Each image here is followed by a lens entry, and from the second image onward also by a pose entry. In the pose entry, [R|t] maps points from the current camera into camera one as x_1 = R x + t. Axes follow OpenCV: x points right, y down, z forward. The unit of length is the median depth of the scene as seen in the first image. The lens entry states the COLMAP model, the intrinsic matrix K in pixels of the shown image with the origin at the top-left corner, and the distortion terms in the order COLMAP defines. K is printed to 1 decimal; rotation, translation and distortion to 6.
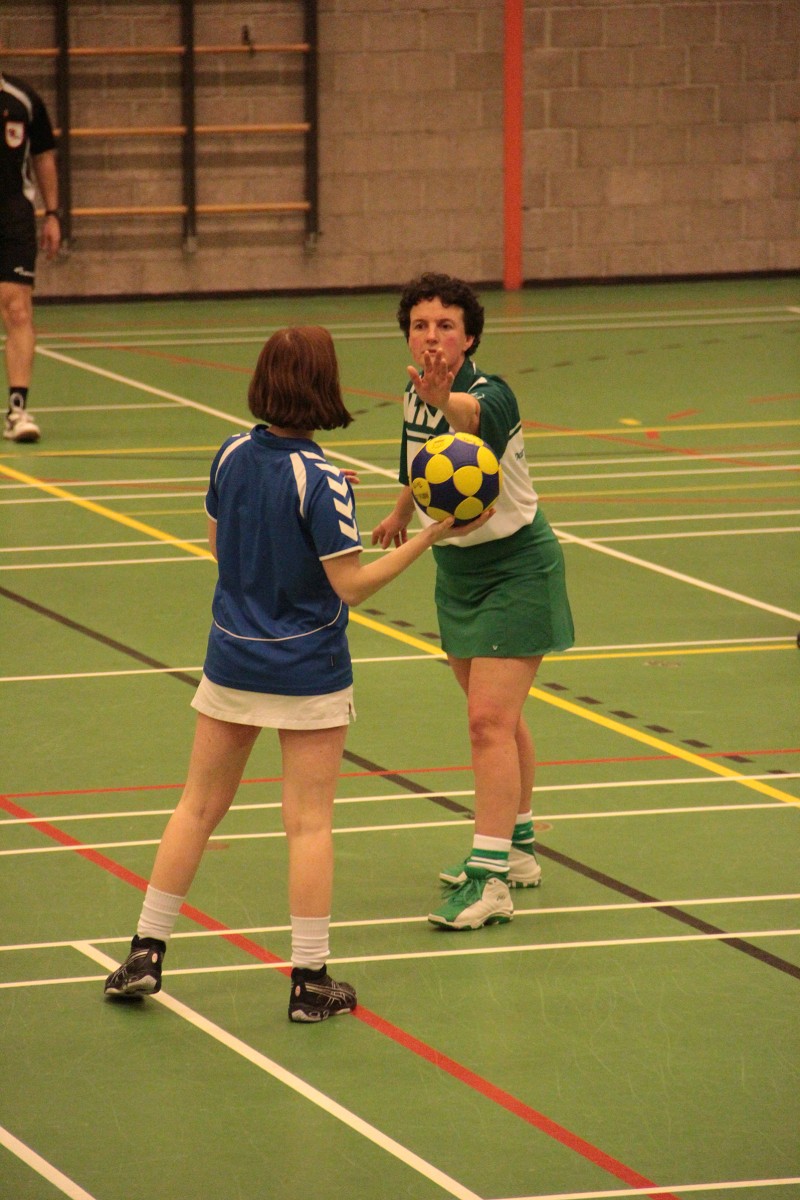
lens RADIAL K [[6973.1, 0, 397.8], [0, 6973.1, 553.8], [0, 0, 1]] dist [2.160960, -13.688423]
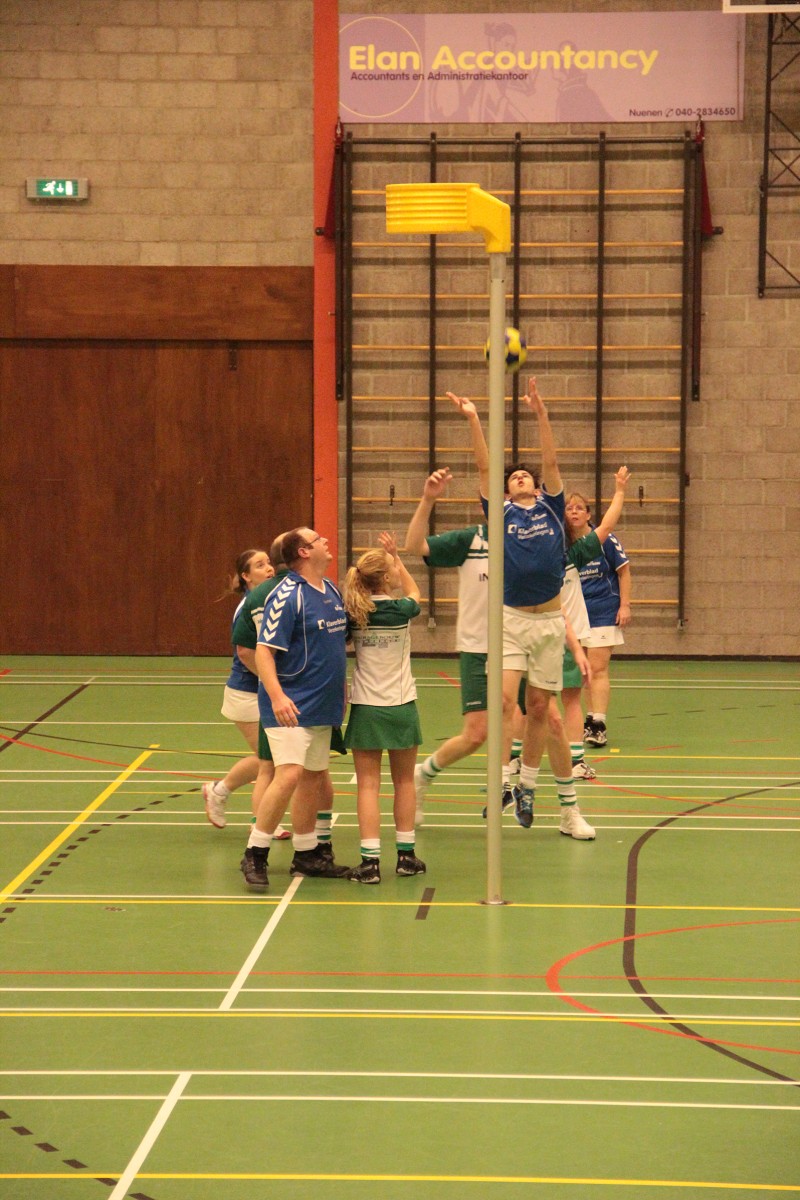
lens RADIAL K [[4326.3, 0, 400.0], [0, 4326.3, 600.0], [0, 0, 1]] dist [0.762628, 5.348927]
pose [[0.926710, 0.036078, -0.374041, 0.286112], [-0.053176, 0.997954, -0.035492, -0.012972], [0.371996, 0.052781, 0.926733, 0.095109]]
